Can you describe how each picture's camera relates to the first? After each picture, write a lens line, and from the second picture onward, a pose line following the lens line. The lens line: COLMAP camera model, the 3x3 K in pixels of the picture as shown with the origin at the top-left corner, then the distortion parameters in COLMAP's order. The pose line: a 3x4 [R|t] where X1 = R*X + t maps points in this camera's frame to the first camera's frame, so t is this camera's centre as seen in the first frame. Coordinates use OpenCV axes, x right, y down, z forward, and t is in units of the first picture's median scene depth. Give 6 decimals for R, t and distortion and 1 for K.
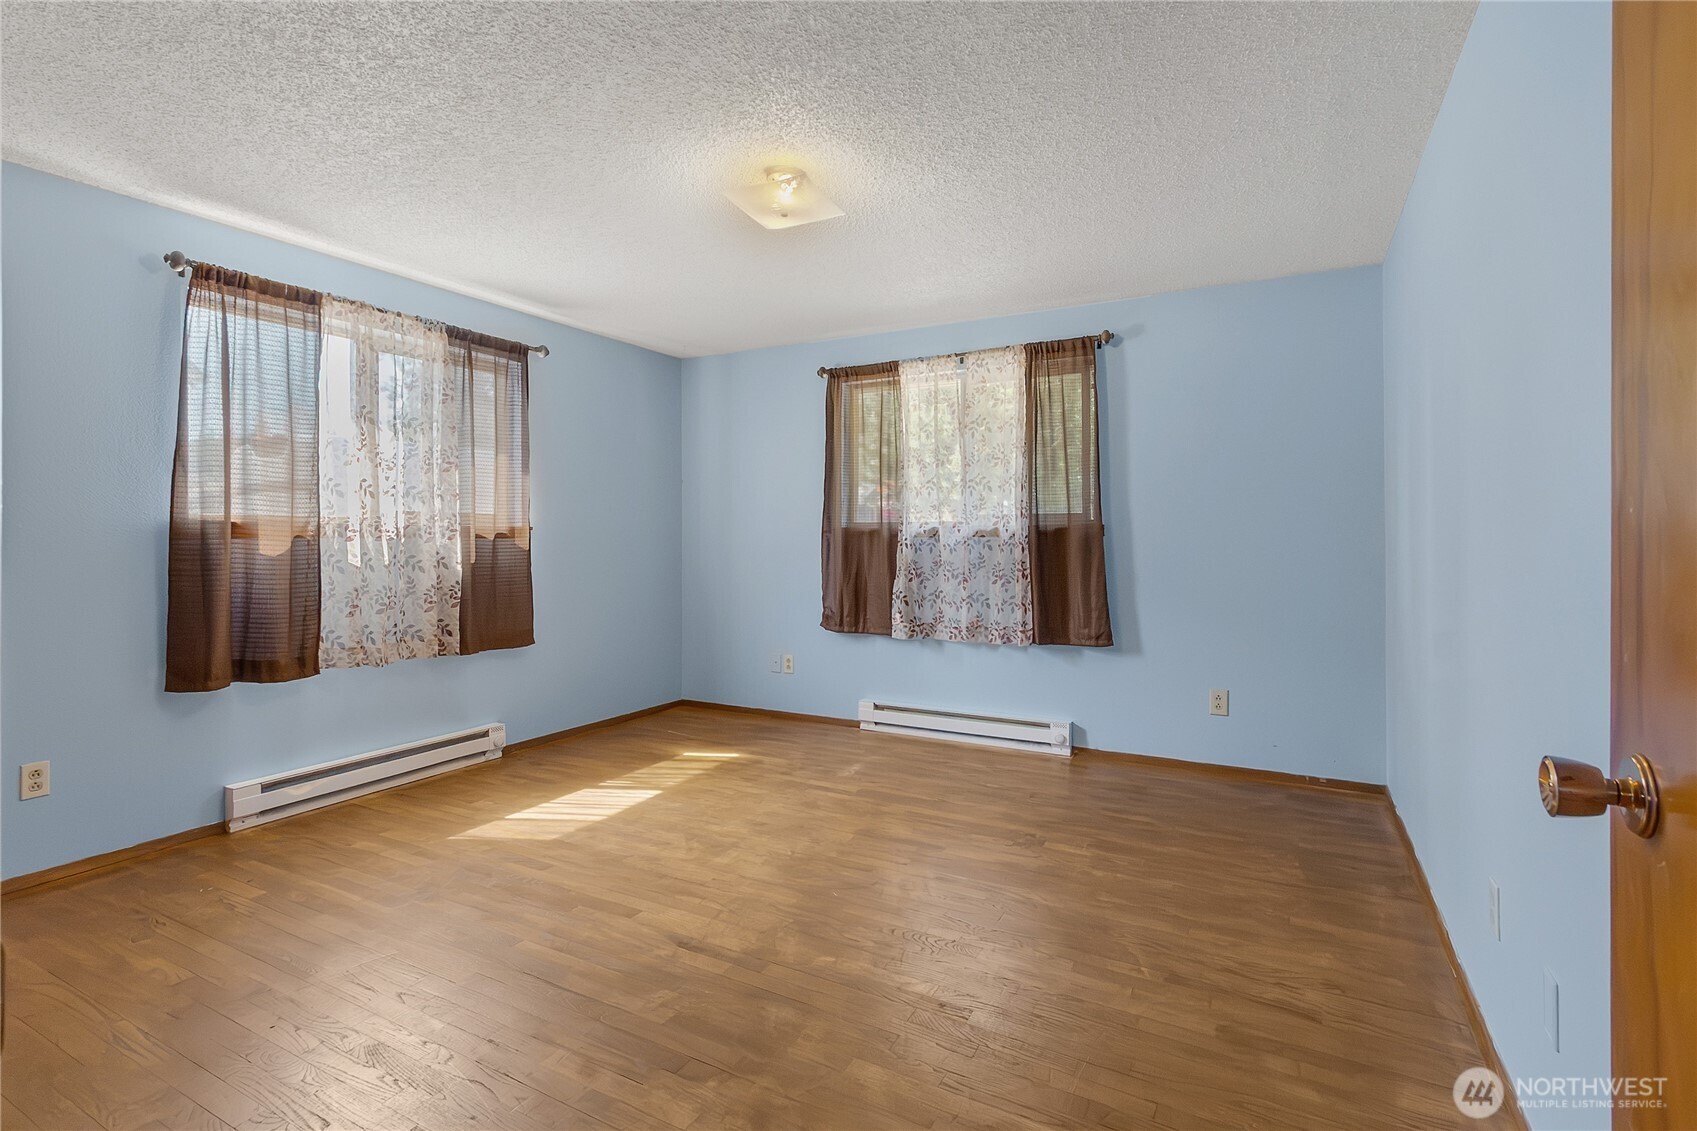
lens RADIAL K [[805.4, 0, 838.6], [0, 805.4, 542.2], [0, 0, 1]] dist [0.014156, -0.002675]
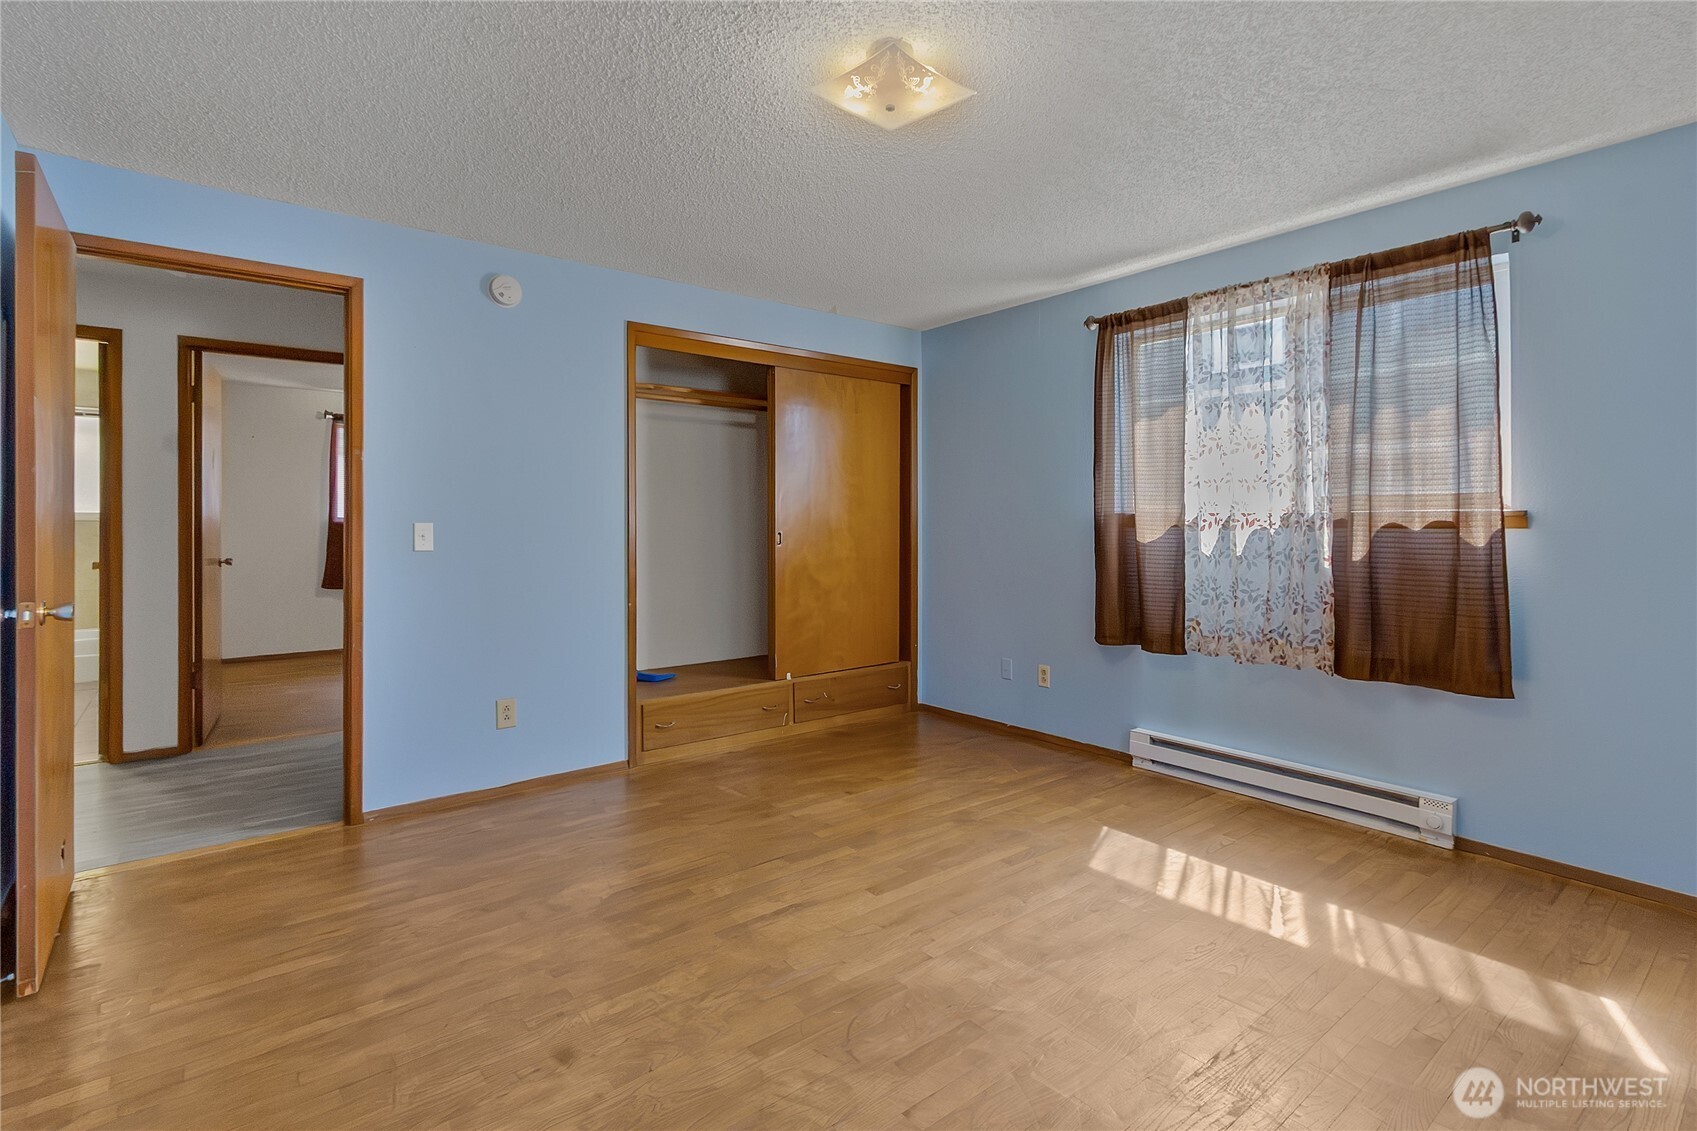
lens RADIAL K [[805.4, 0, 828.9], [0, 805.4, 530.7], [0, 0, 1]] dist [0.014156, -0.002675]
pose [[-0.392427, 0.008709, -0.919742, 0.521882], [-0.004318, 0.999927, 0.011311, -0.011100], [0.919773, 0.008411, -0.392361, 0.979668]]
